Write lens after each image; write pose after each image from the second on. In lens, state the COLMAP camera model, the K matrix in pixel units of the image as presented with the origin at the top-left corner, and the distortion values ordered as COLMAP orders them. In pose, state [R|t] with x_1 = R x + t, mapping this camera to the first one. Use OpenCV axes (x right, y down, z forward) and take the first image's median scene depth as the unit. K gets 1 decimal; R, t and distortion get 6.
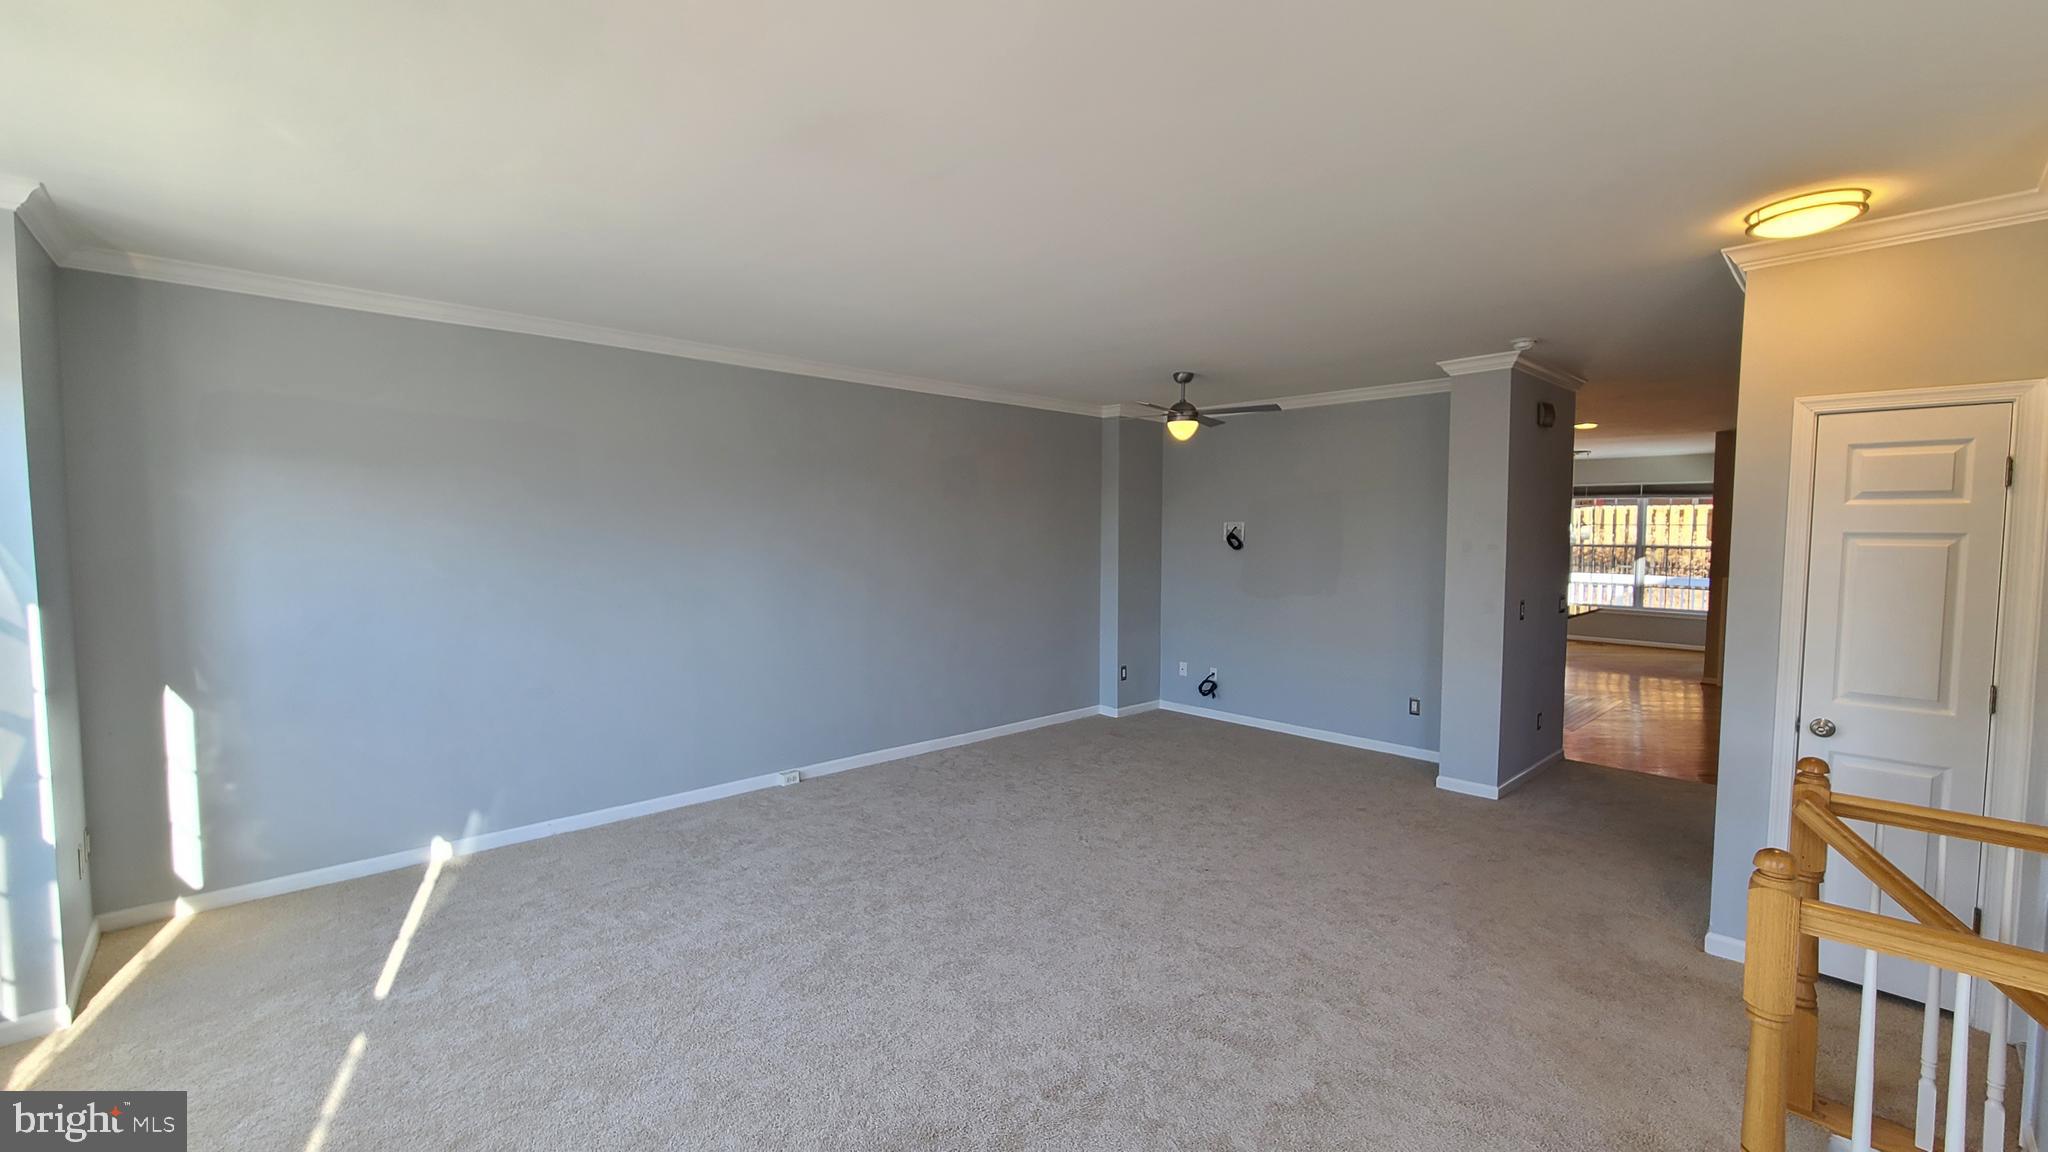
lens RADIAL K [[839.3, 0, 1024.6], [0, 839.3, 574.3], [0, 0, 1]] dist [-0.002392, -0.000401]
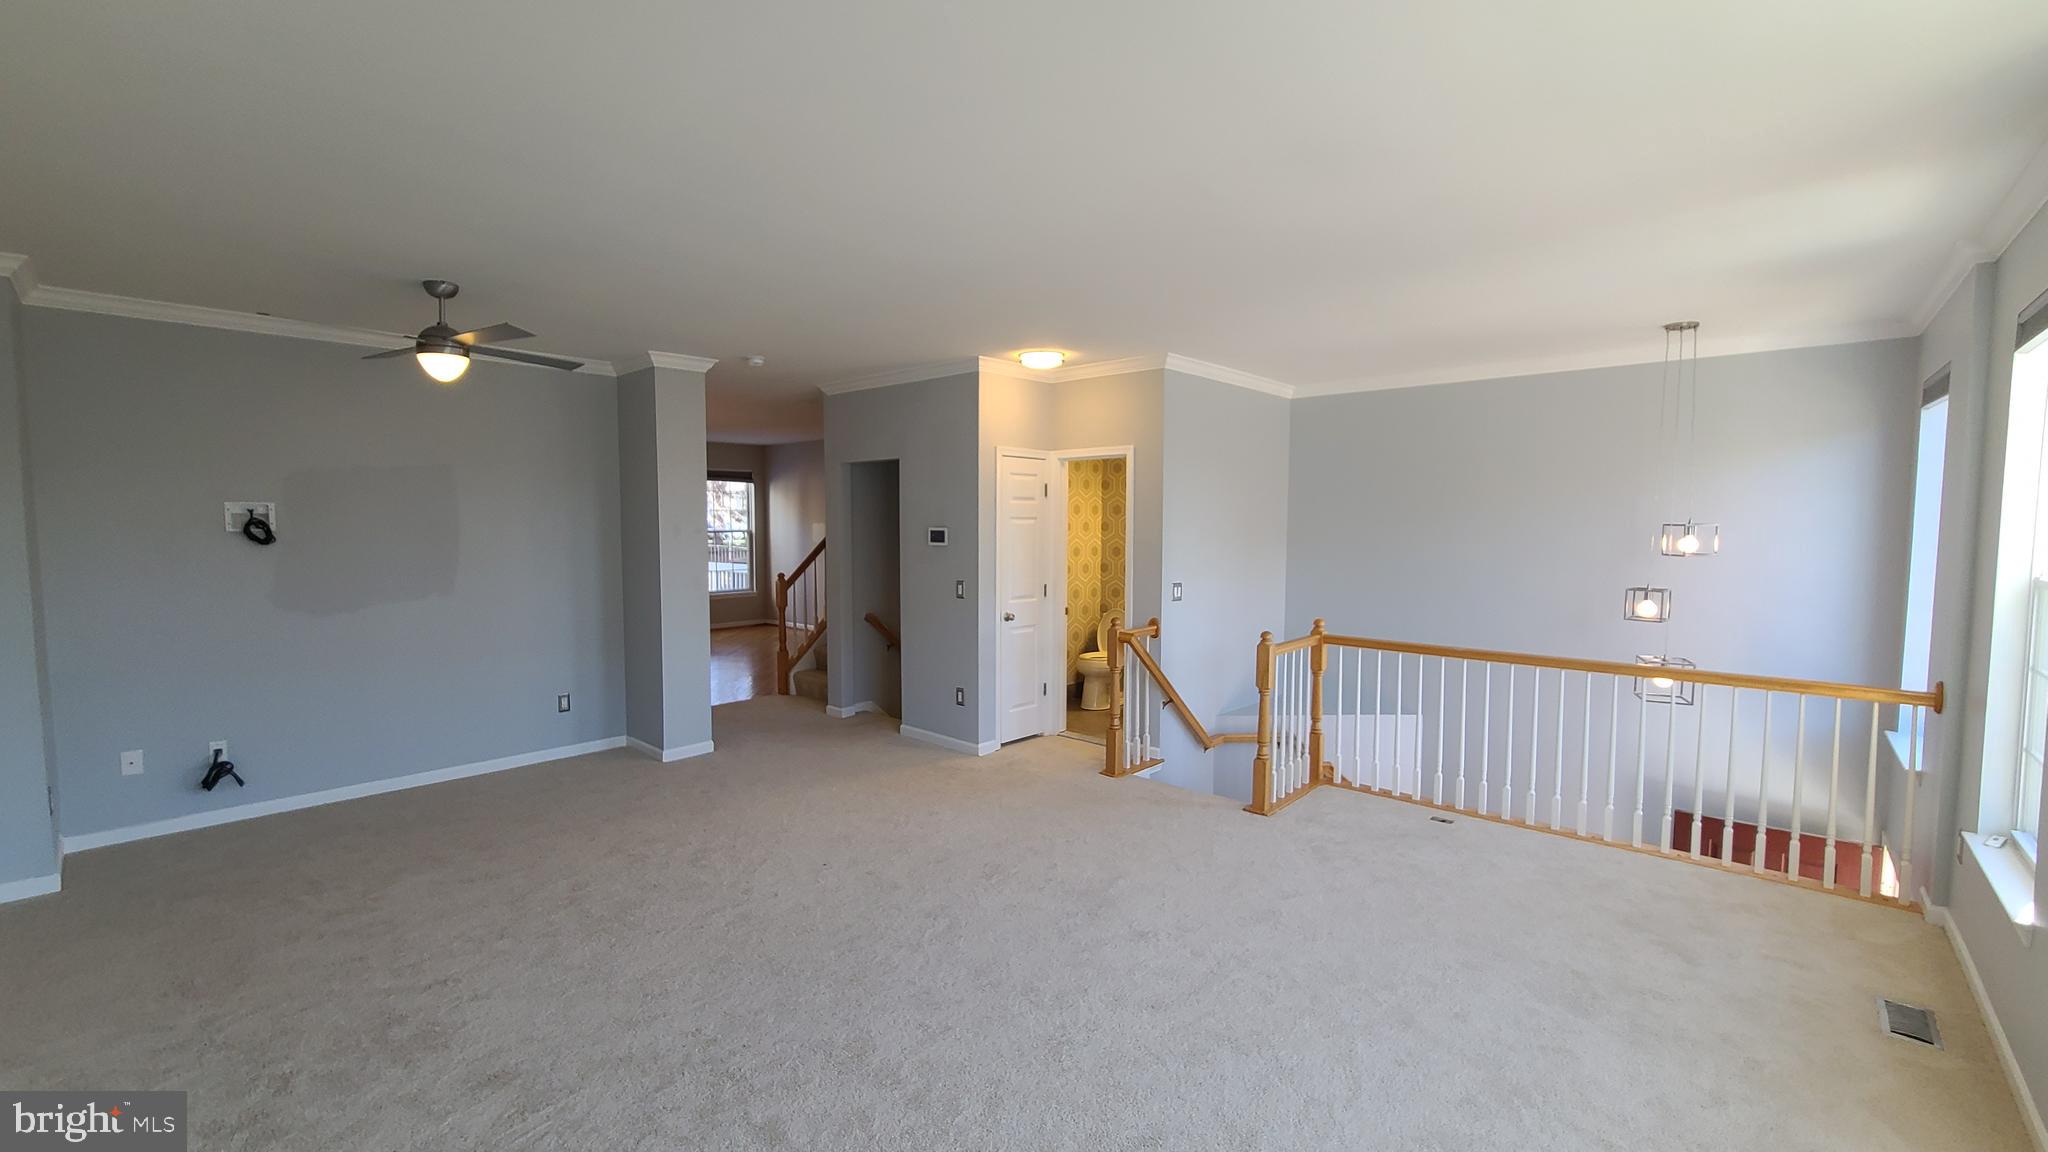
lens RADIAL K [[839.3, 0, 1024.3], [0, 839.3, 575.9], [0, 0, 1]] dist [-0.002392, -0.000401]
pose [[-0.073515, -0.072853, 0.994630, -0.526847], [0.049558, 0.995829, 0.076604, -0.032039], [-0.996062, 0.054923, -0.069598, 0.579496]]
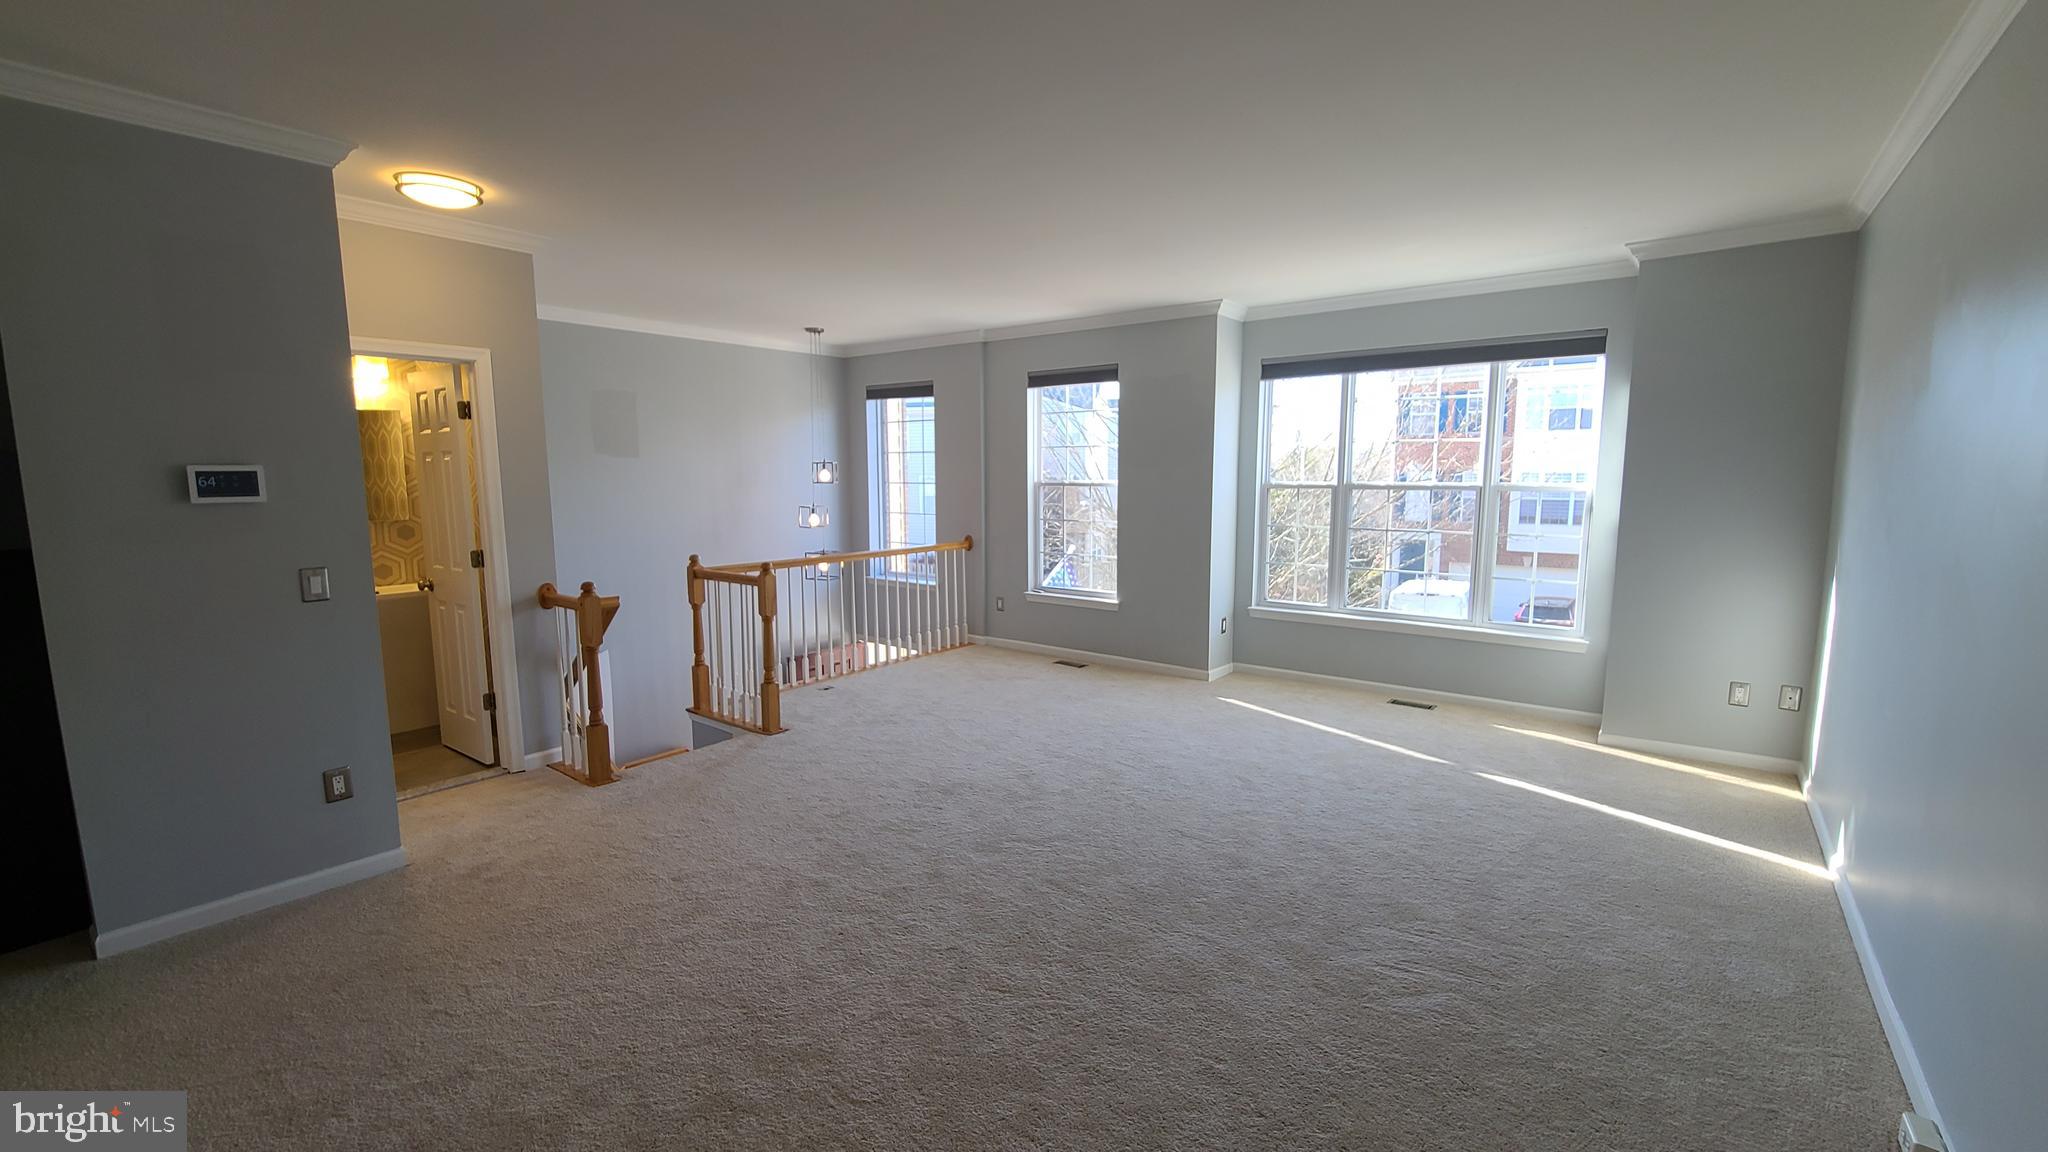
lens RADIAL K [[839.3, 0, 1021.1], [0, 839.3, 577.2], [0, 0, 1]] dist [-0.002392, -0.000401]
pose [[-0.989092, 0.017940, -0.146205, 0.130590], [-0.008661, 0.983756, 0.179302, -0.044537], [0.147047, 0.178613, -0.972869, 1.167011]]
